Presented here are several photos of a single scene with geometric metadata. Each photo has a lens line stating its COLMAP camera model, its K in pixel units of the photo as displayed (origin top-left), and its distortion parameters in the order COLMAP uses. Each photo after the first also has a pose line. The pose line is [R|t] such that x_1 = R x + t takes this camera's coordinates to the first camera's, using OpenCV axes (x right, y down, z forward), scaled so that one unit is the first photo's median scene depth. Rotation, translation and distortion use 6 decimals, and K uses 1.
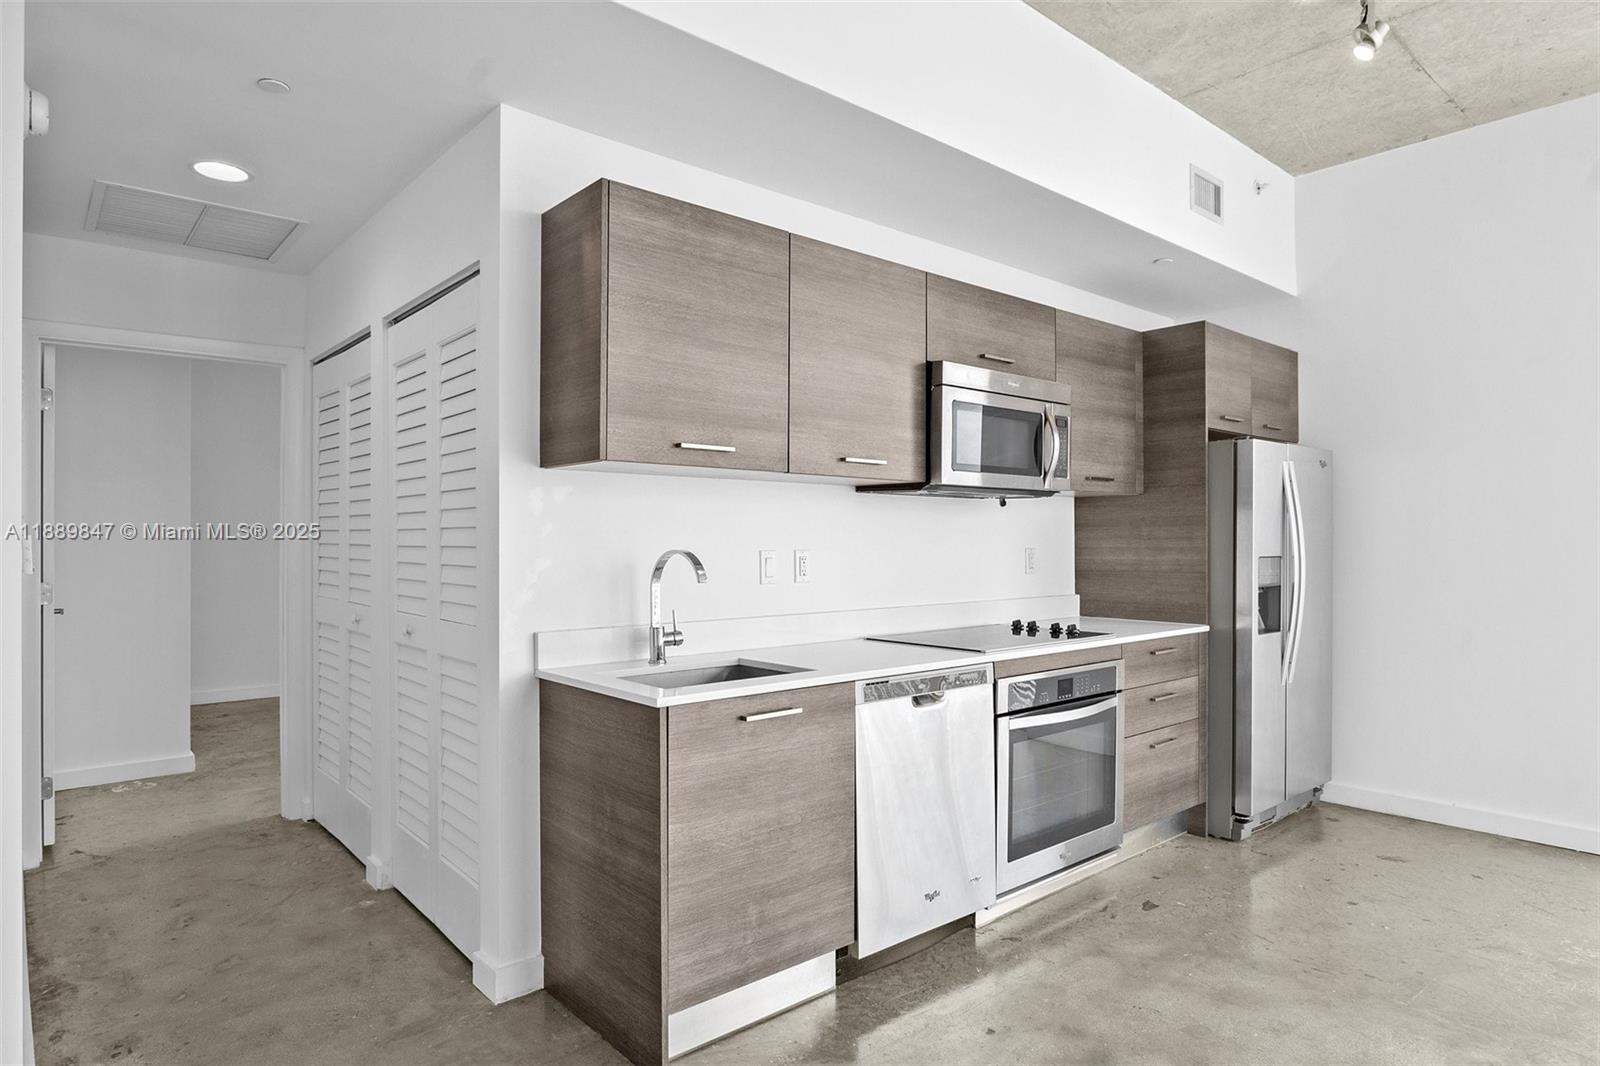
lens RADIAL K [[923.3, 0, 800.0], [0, 923.3, 533.0], [0, 0, 1]] dist [-0.007718, -0.000699]
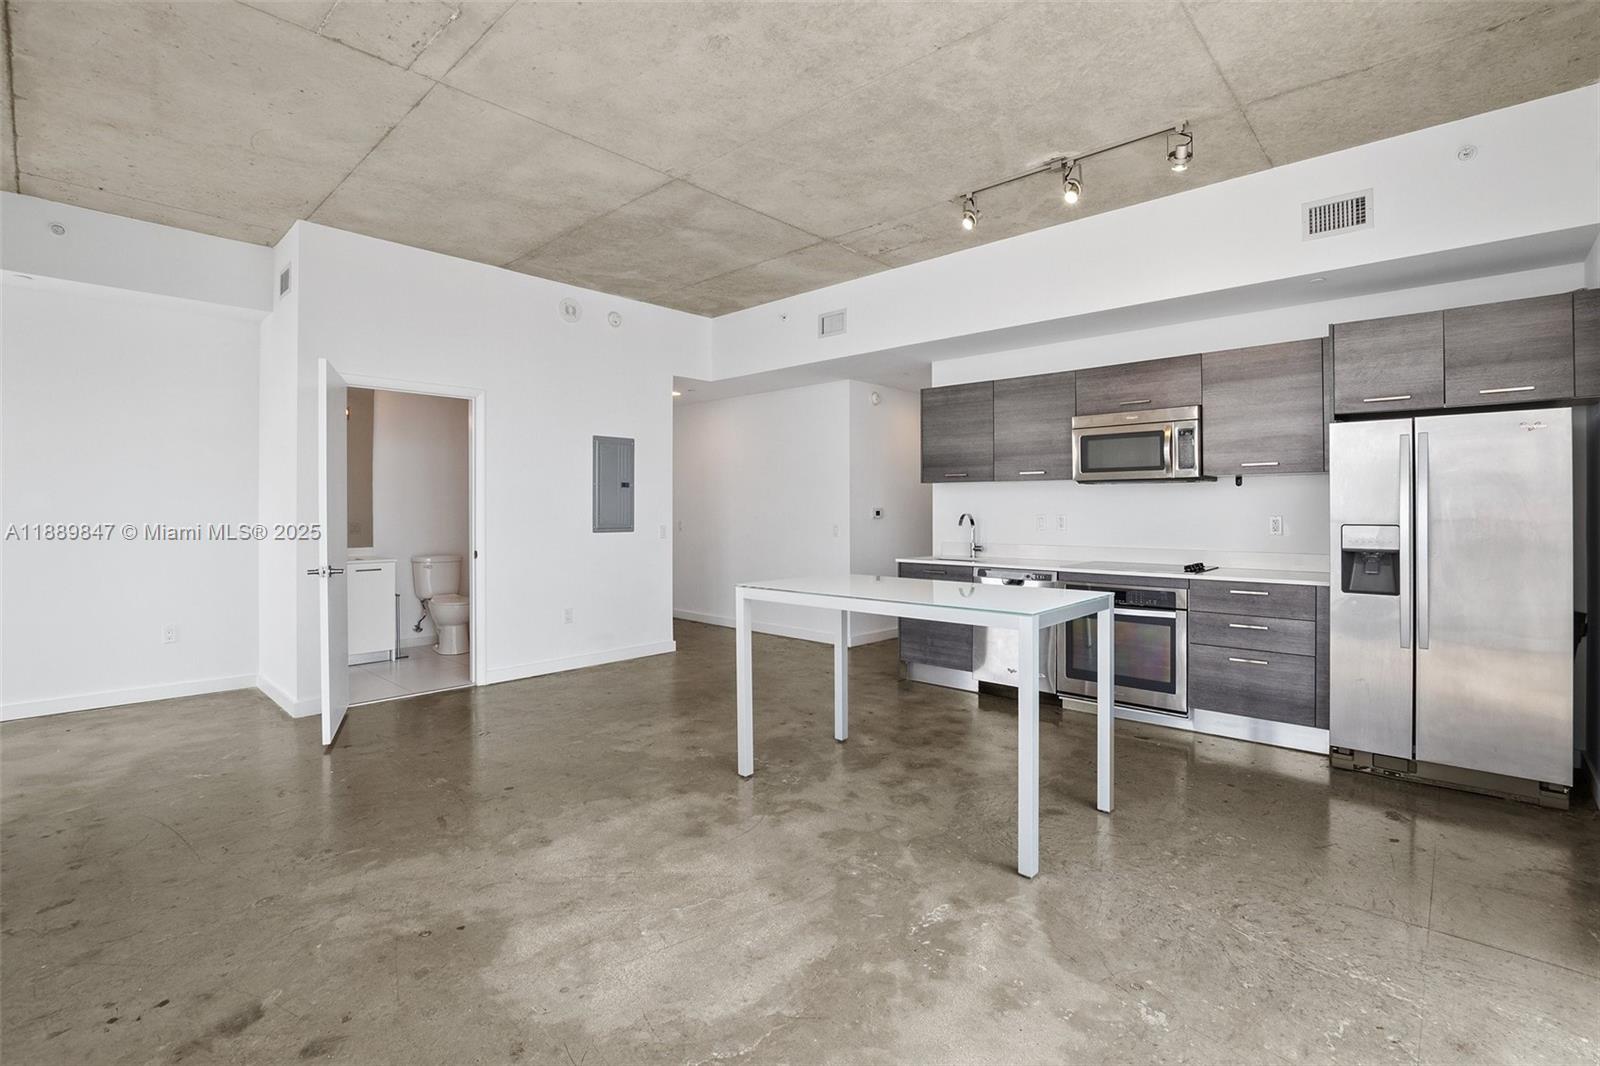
lens RADIAL K [[723.9, 0, 839.0], [0, 723.9, 504.4], [0, 0, 1]] dist [-0.033576, 0.005223]
pose [[0.135251, -0.007887, -0.990780, 1.568551], [0.006476, 0.999954, -0.007076, 0.004014], [0.990790, -0.005459, 0.135296, 0.312464]]
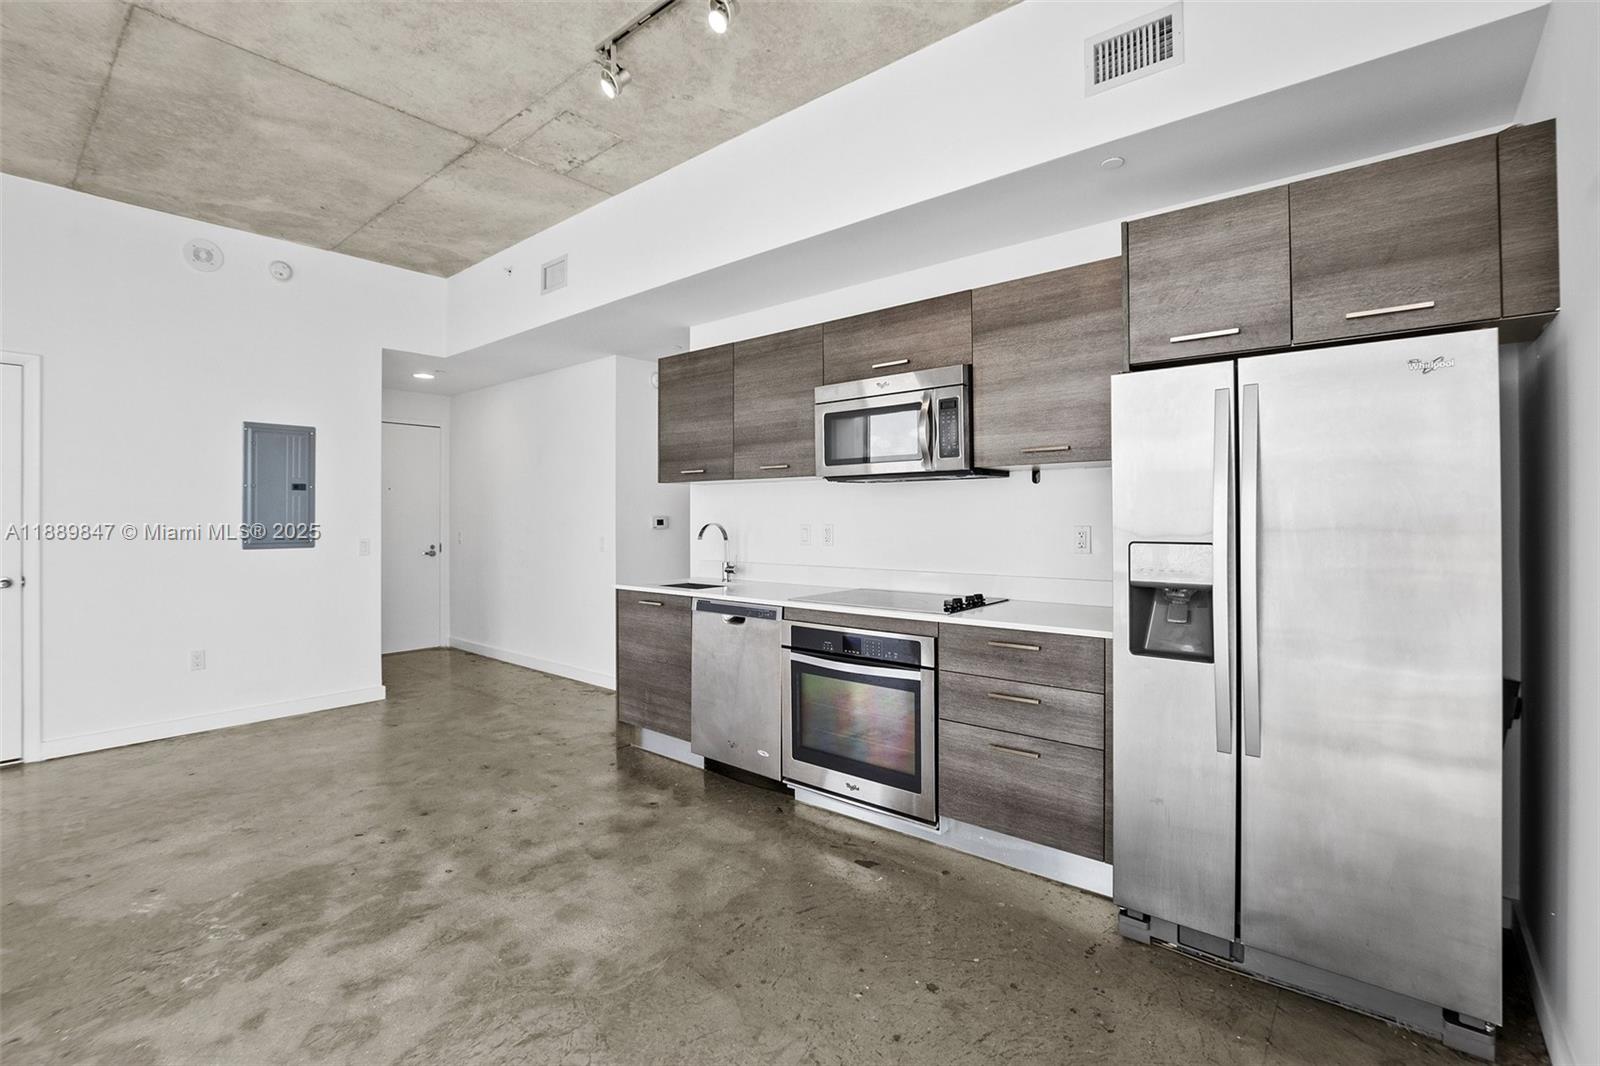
lens RADIAL K [[712.7, 0, 830.4], [0, 712.7, 510.6], [0, 0, 1]] dist [-0.035104, 0.007071]
pose [[0.180105, -0.010929, -0.983587, 1.190136], [0.009297, 0.999913, -0.009407, 0.006900], [0.983604, -0.007450, 0.180191, 0.826560]]
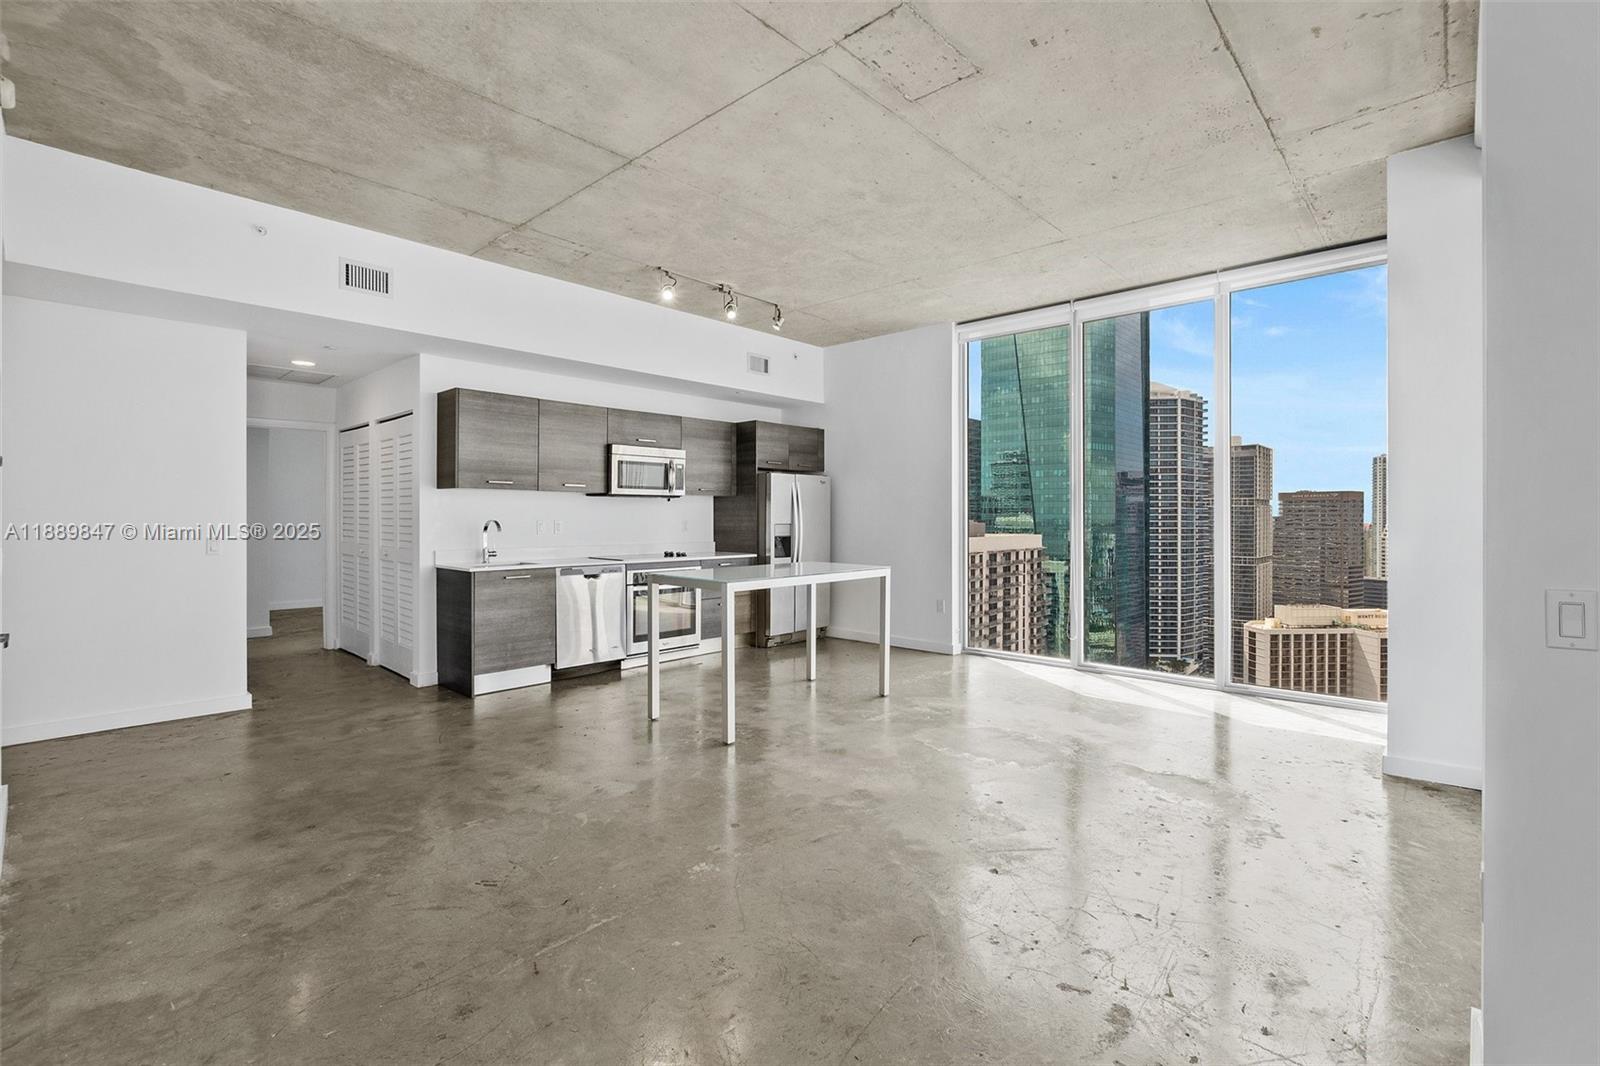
lens RADIAL K [[720.4, 0, 799.9], [0, 720.4, 516.1], [0, 0, 1]] dist [-0.001802, 0.006264]
pose [[0.994975, 0.002926, 0.100076, 0.459549], [-0.003717, 0.999963, 0.007720, -0.010031], [-0.100050, -0.008053, 0.994950, -0.975194]]
